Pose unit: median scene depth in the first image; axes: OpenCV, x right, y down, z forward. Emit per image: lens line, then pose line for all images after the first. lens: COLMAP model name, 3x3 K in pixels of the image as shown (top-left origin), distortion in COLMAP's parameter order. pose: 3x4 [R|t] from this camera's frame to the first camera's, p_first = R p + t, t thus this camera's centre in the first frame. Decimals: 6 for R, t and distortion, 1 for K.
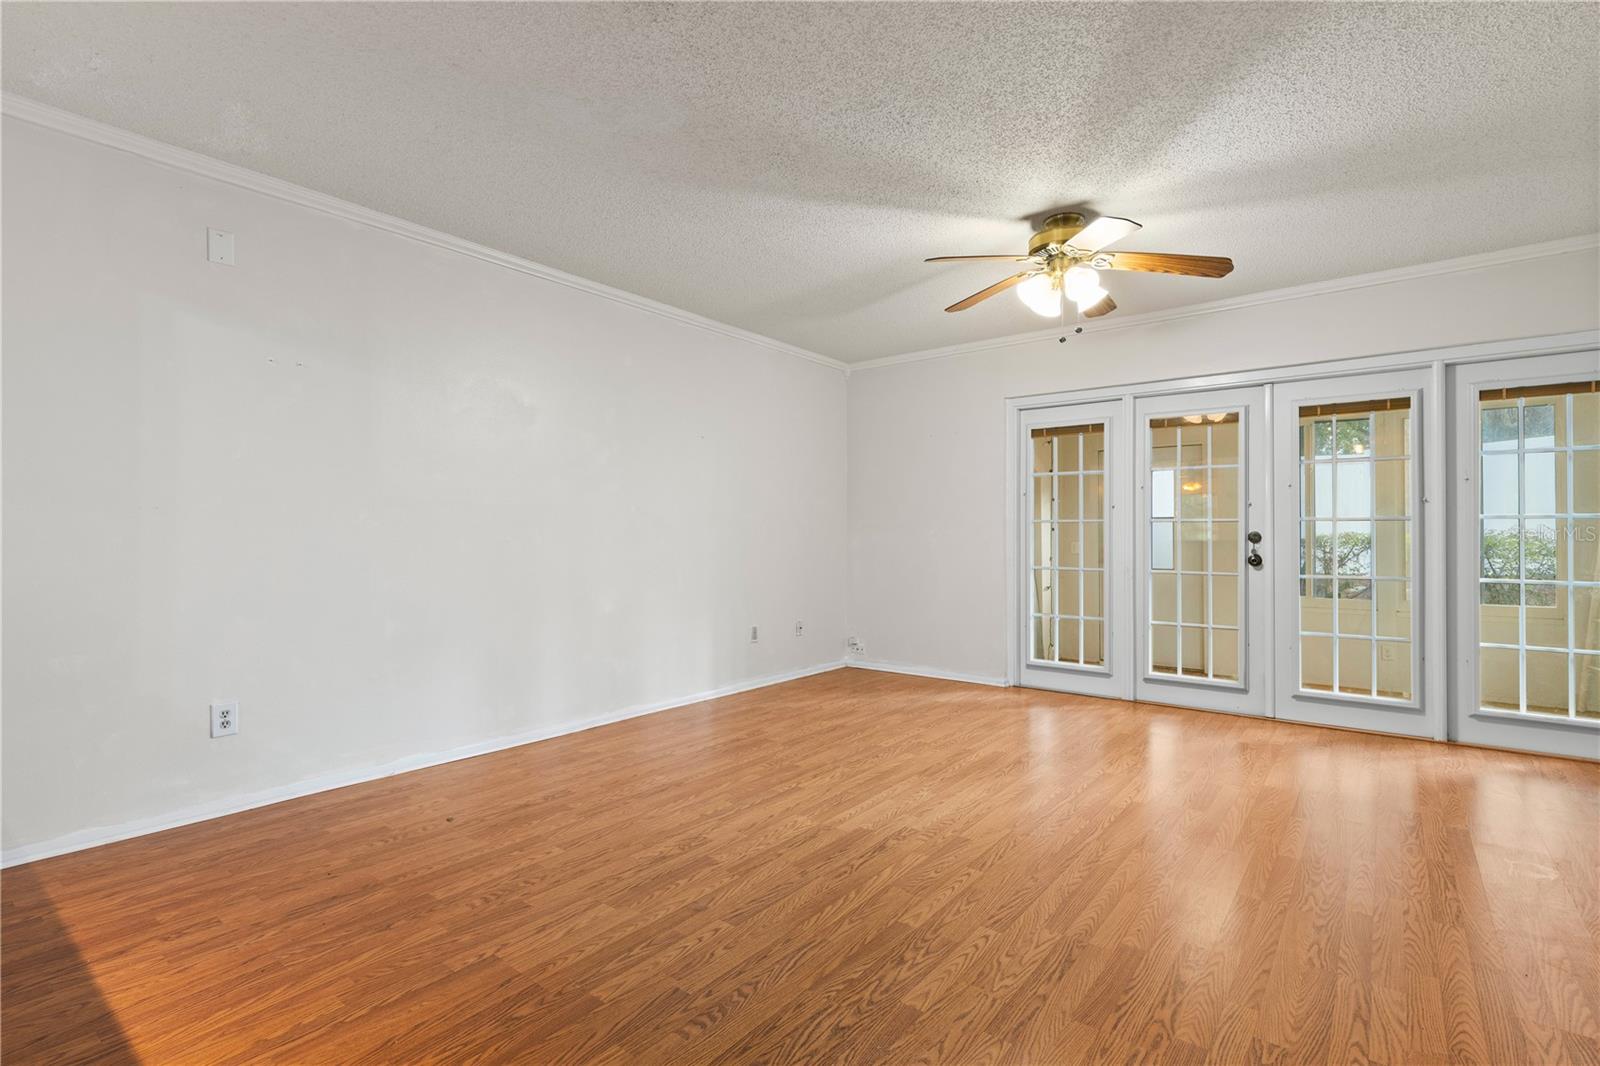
lens RADIAL K [[749.5, 0, 787.0], [0, 749.5, 529.4], [0, 0, 1]] dist [0.000539, -0.000251]
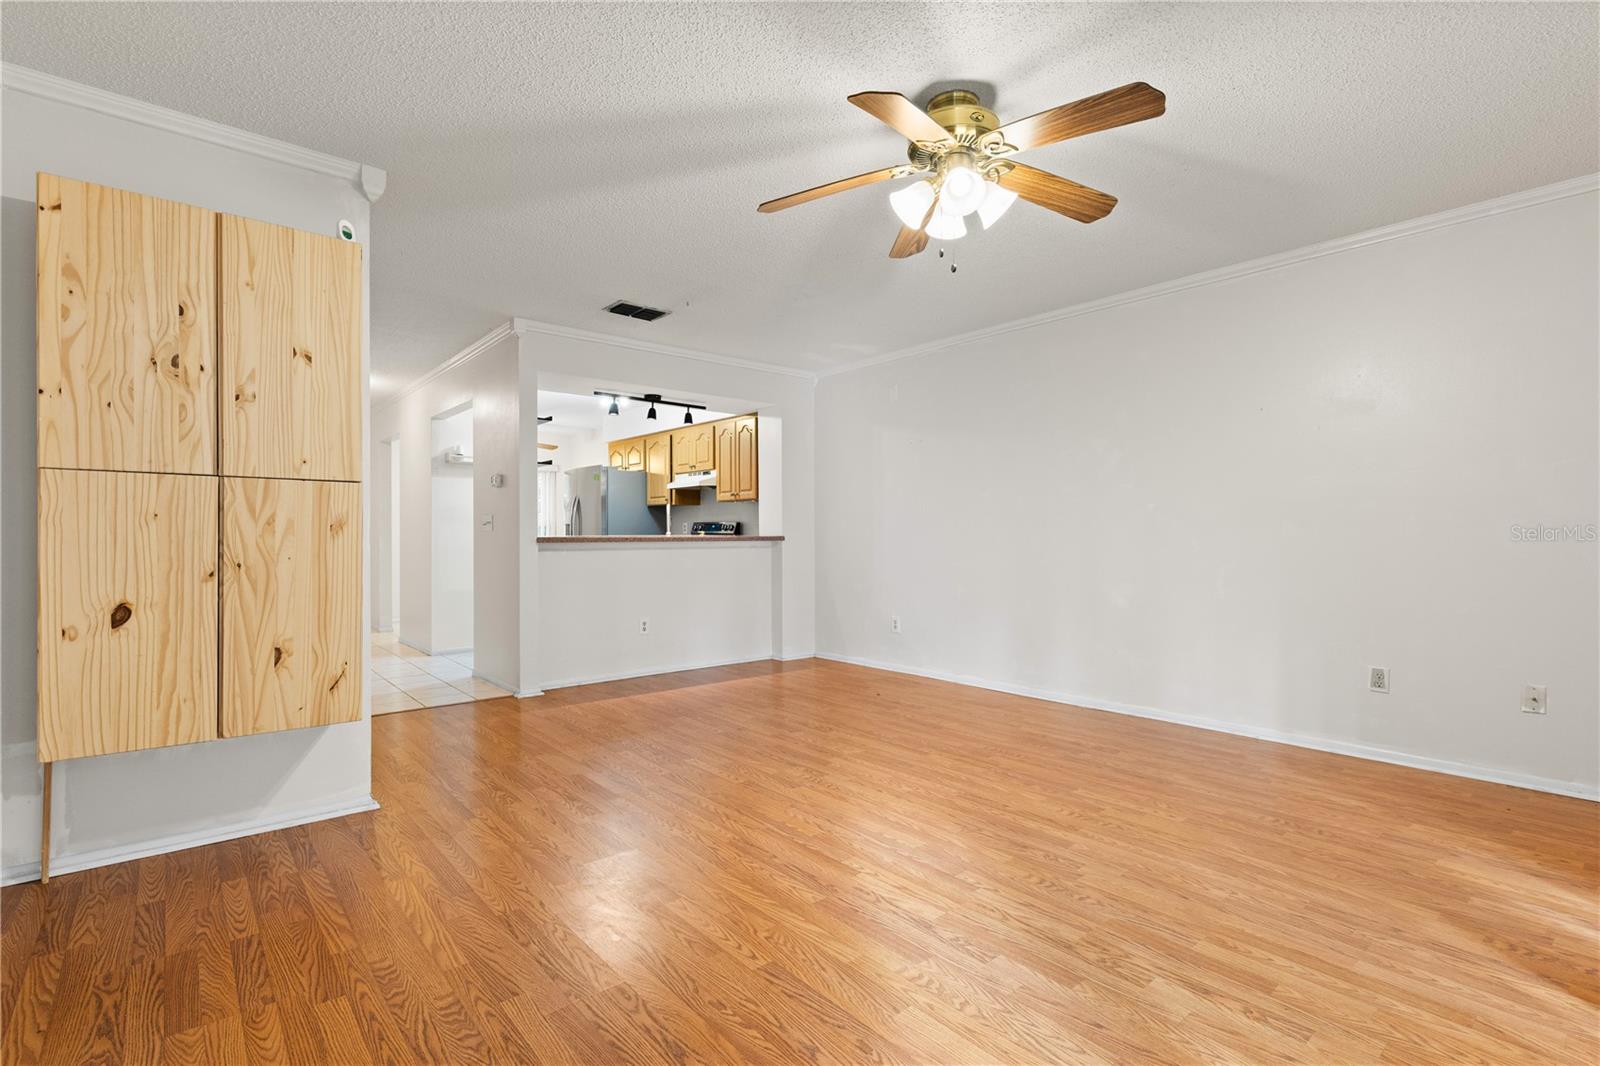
lens RADIAL K [[749.5, 0, 803.9], [0, 749.5, 546.9], [0, 0, 1]] dist [0.000539, -0.000251]
pose [[-0.189653, 0.014575, -0.981743, 1.239247], [0.011151, 0.999857, 0.012690, 0.012002], [0.981788, -0.008541, -0.189789, 1.095412]]
